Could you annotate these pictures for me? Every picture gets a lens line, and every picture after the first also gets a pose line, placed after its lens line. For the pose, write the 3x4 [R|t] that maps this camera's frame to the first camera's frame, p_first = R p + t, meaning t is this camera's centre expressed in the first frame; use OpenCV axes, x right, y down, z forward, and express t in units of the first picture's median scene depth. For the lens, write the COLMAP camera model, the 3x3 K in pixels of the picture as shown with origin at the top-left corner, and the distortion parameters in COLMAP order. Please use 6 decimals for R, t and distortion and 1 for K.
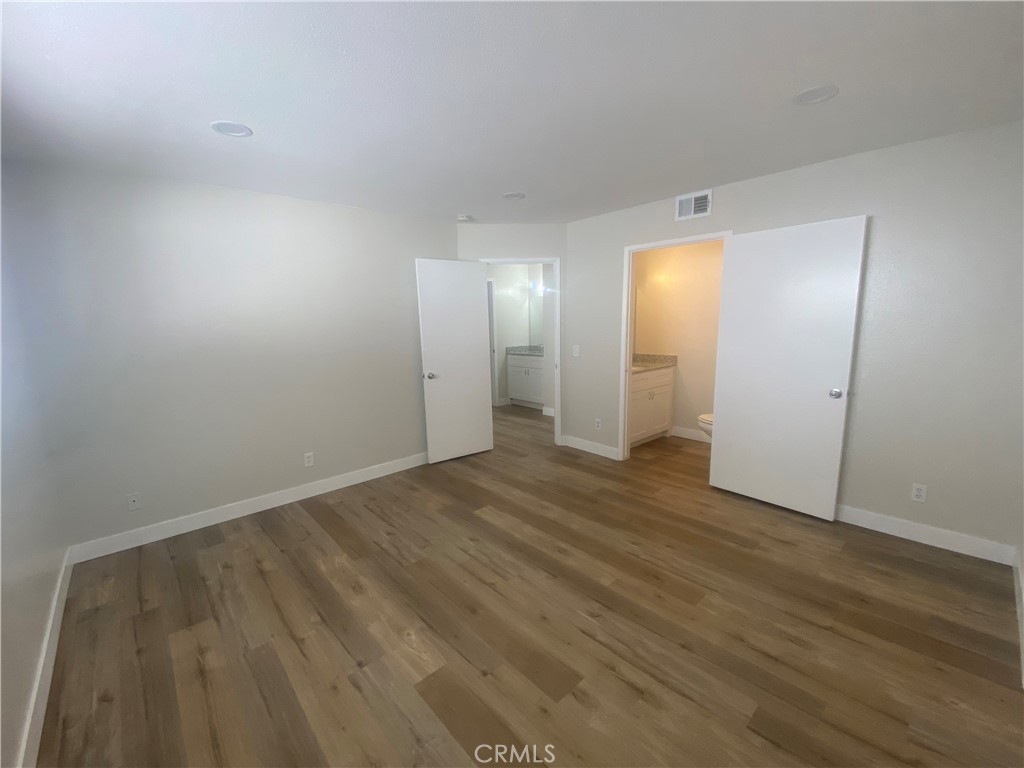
lens RADIAL K [[405.9, 0, 512.0], [0, 405.9, 384.0], [0, 0, 1]] dist [-0.035371, -0.000569]
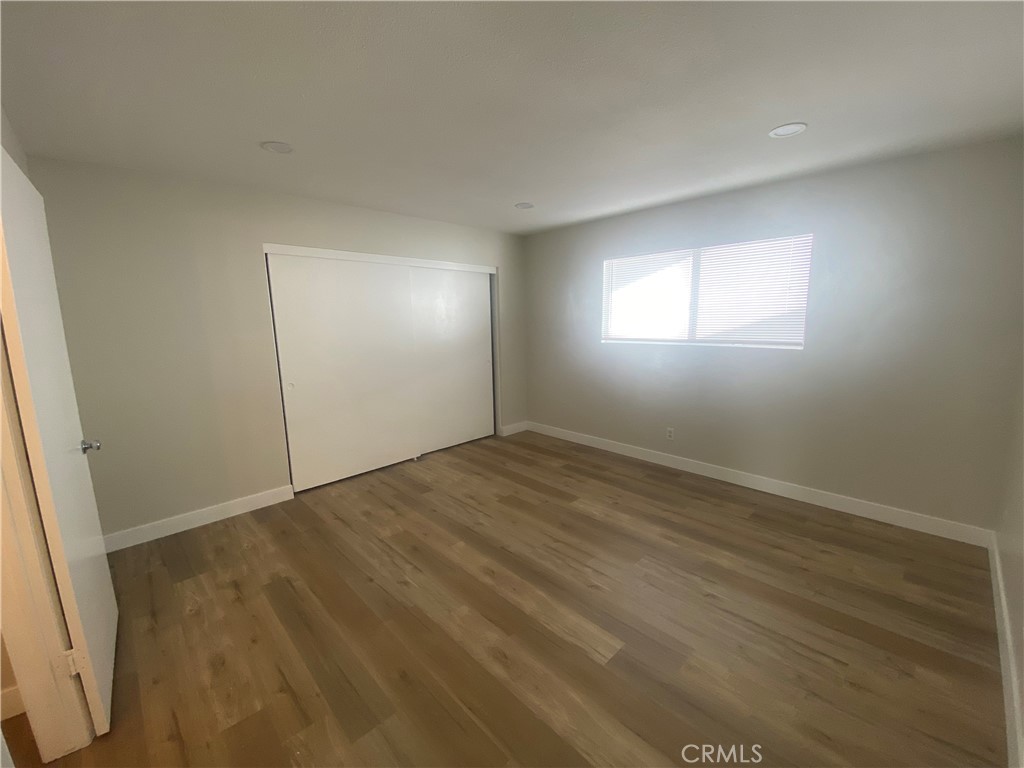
lens RADIAL K [[405.9, 0, 512.0], [0, 405.9, 384.0], [0, 0, 1]] dist [-0.035371, -0.000569]
pose [[-0.998586, 0.049324, -0.019831, 0.076666], [0.040564, 0.948063, 0.315486, -0.302446], [0.034362, 0.314235, -0.948723, 1.854248]]
